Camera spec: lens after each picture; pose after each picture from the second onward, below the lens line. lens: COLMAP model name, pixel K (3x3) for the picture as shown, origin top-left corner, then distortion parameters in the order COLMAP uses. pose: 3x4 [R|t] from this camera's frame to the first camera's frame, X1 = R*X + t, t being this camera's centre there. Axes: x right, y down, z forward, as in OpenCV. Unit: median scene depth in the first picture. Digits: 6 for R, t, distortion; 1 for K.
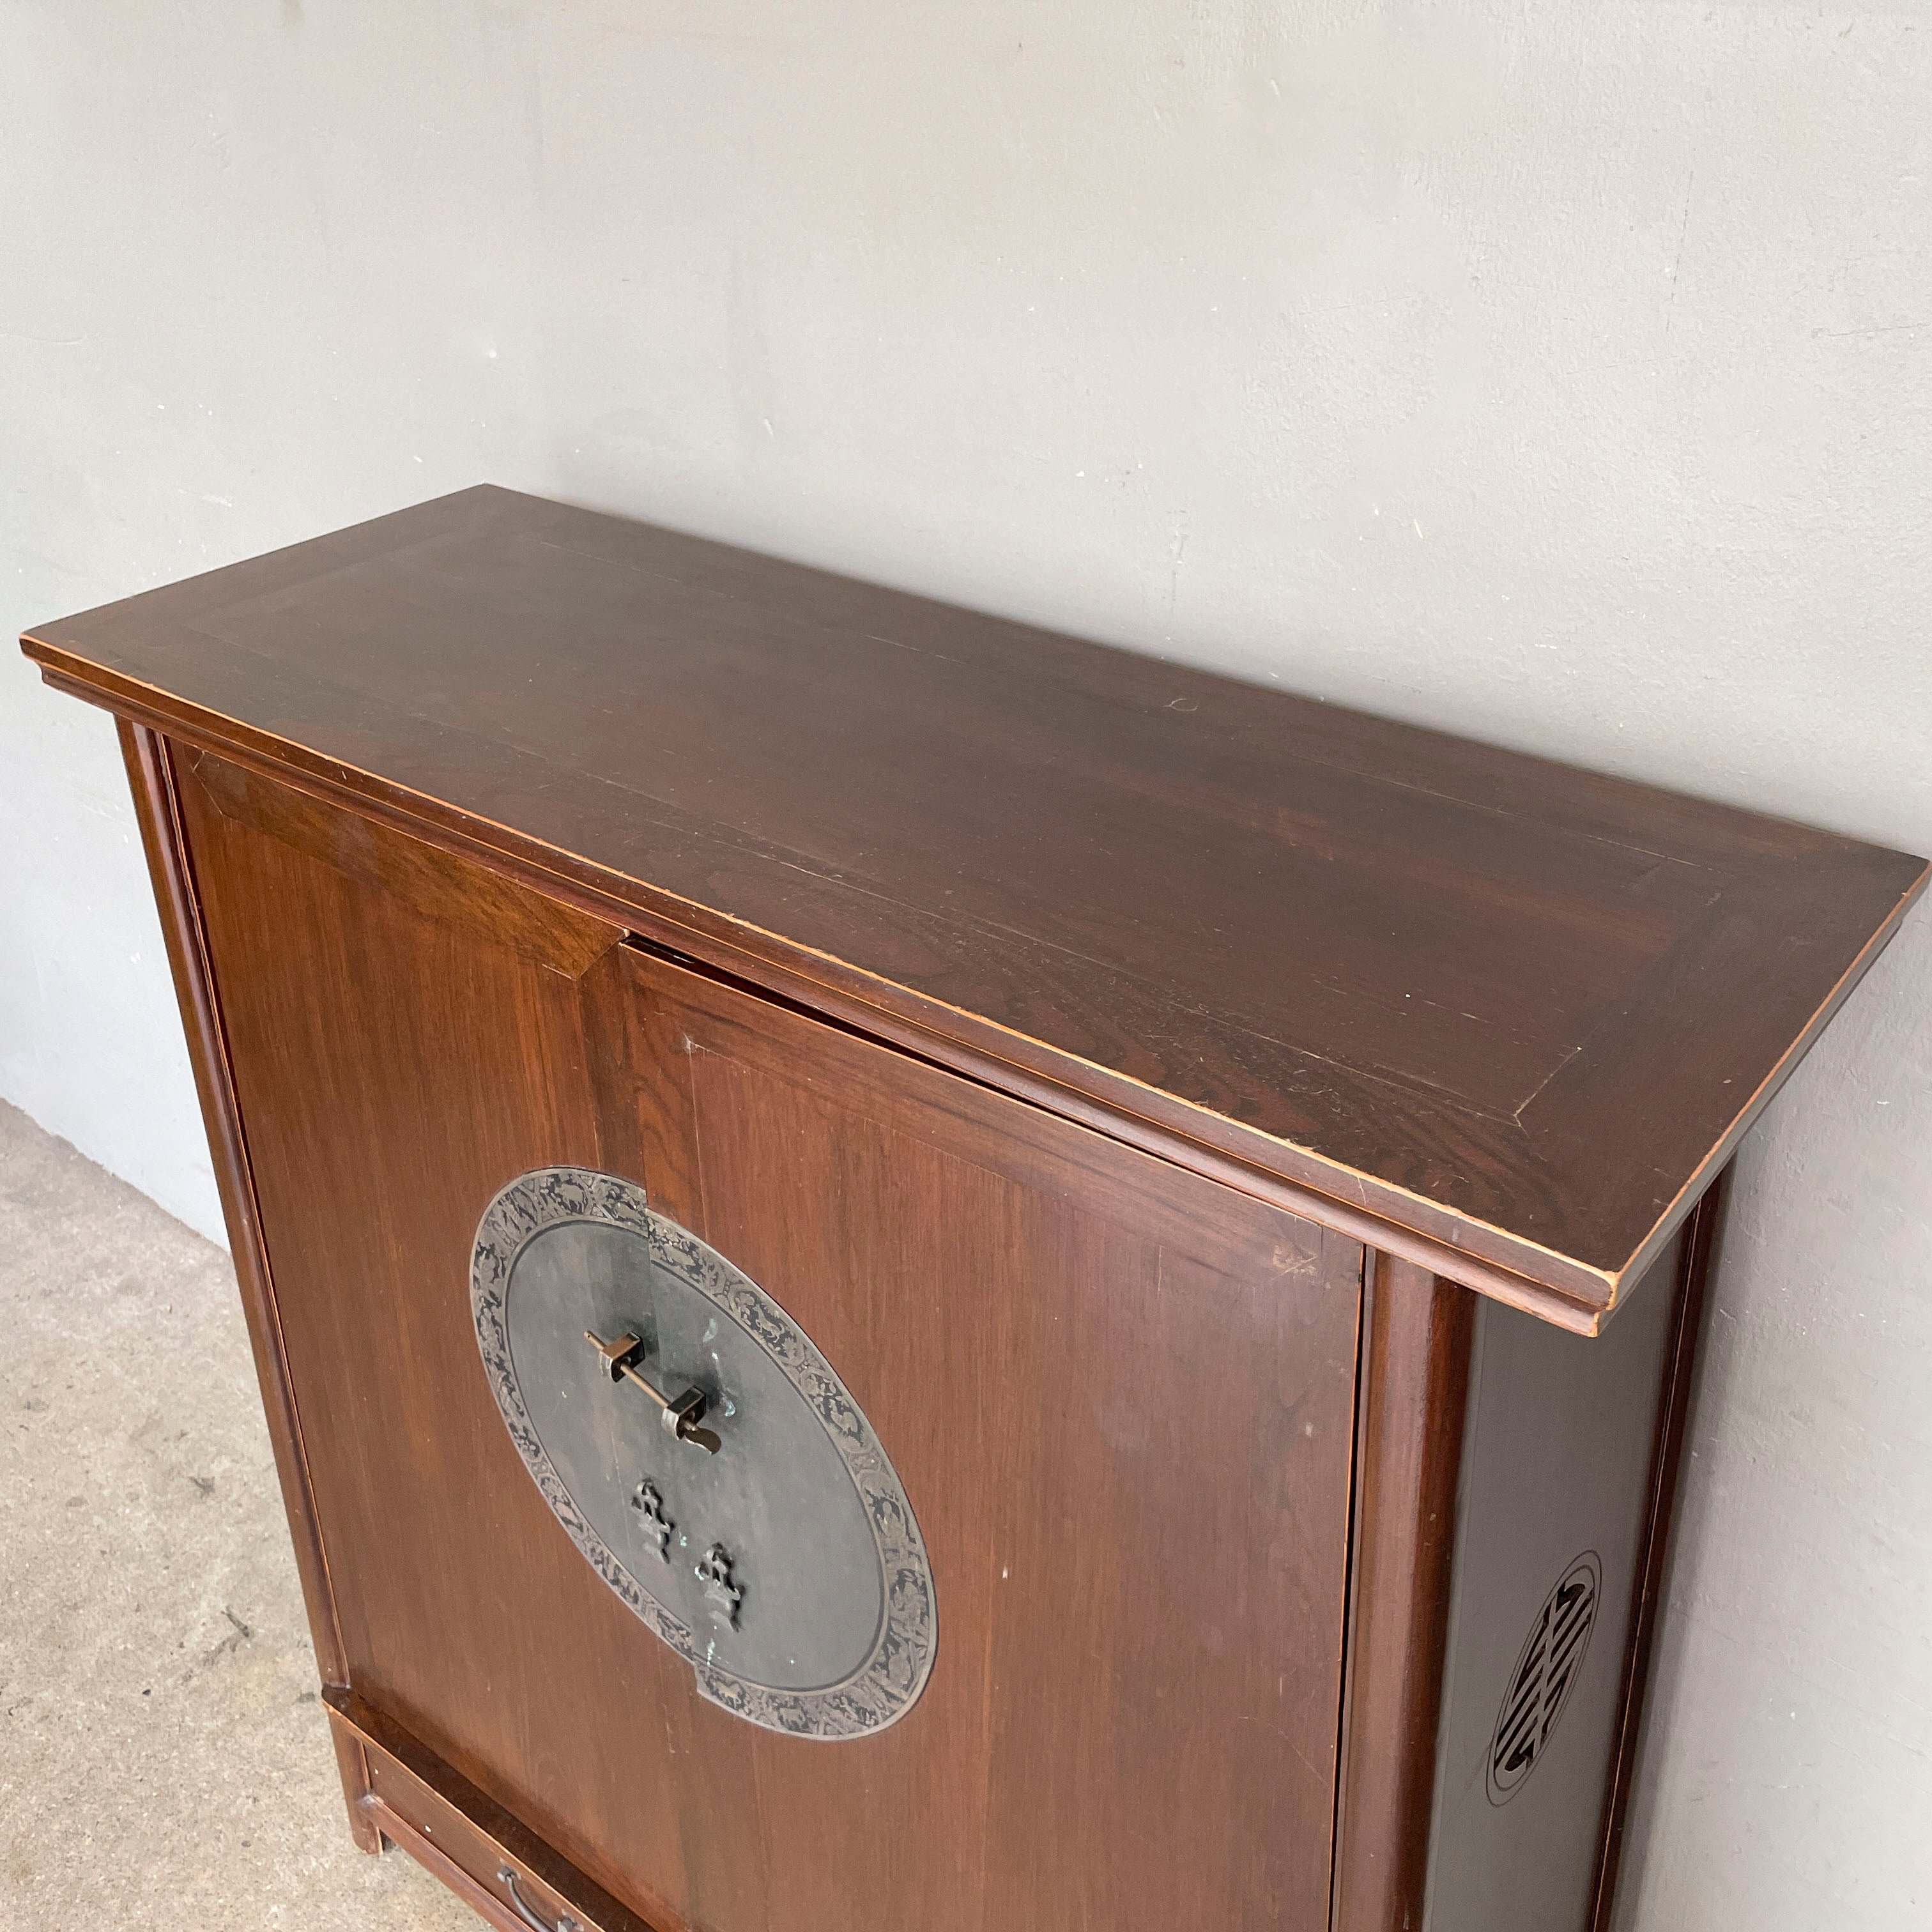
lens RADIAL K [[1979.0, 0, 964.7], [0, 1979.0, 923.9], [0, 0, 1]] dist [0.108827, -0.174780]
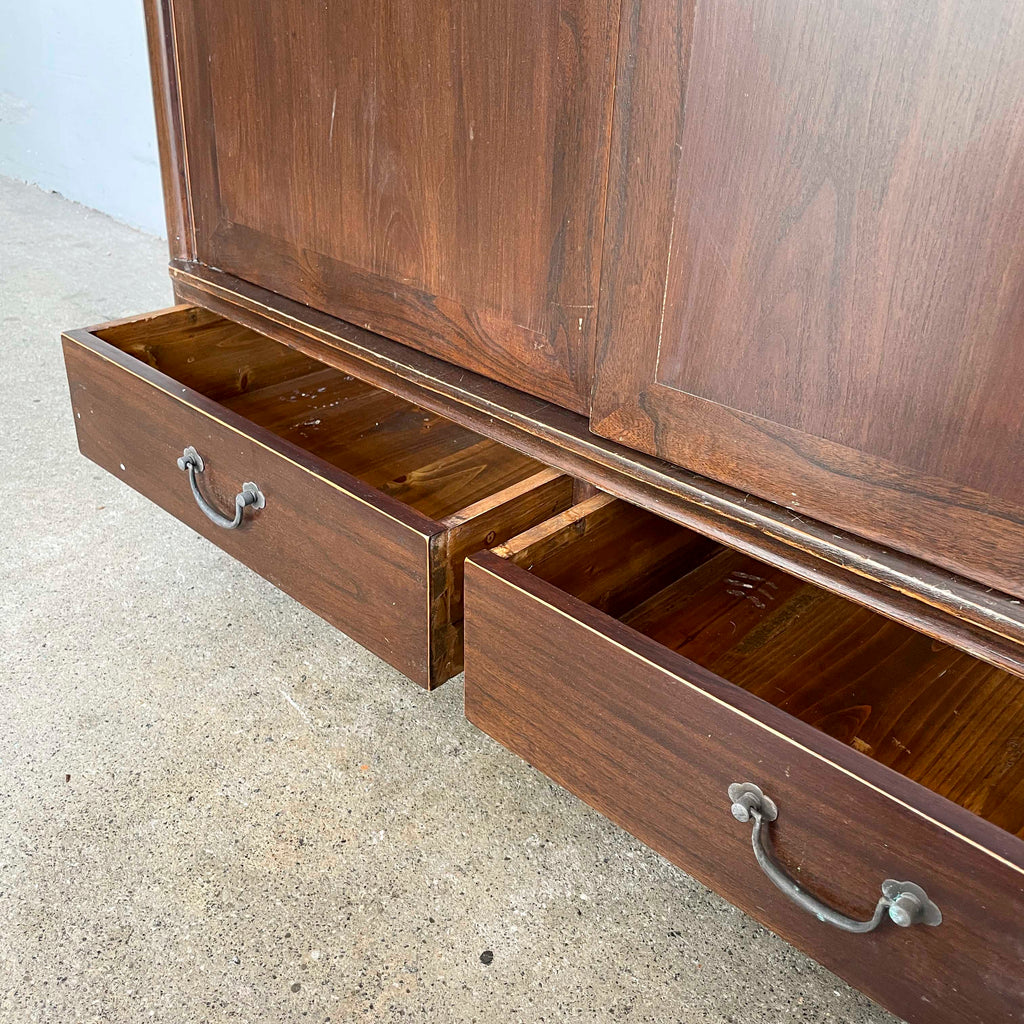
lens RADIAL K [[1022.5, 0, 549.3], [0, 1022.5, 512.9], [0, 0, 1]] dist [0.011810, -0.004254]
pose [[0.995629, 0.085421, -0.037767, -0.126564], [-0.085842, 0.996262, -0.009645, 0.658735], [0.036802, 0.012844, 0.999240, 0.642810]]
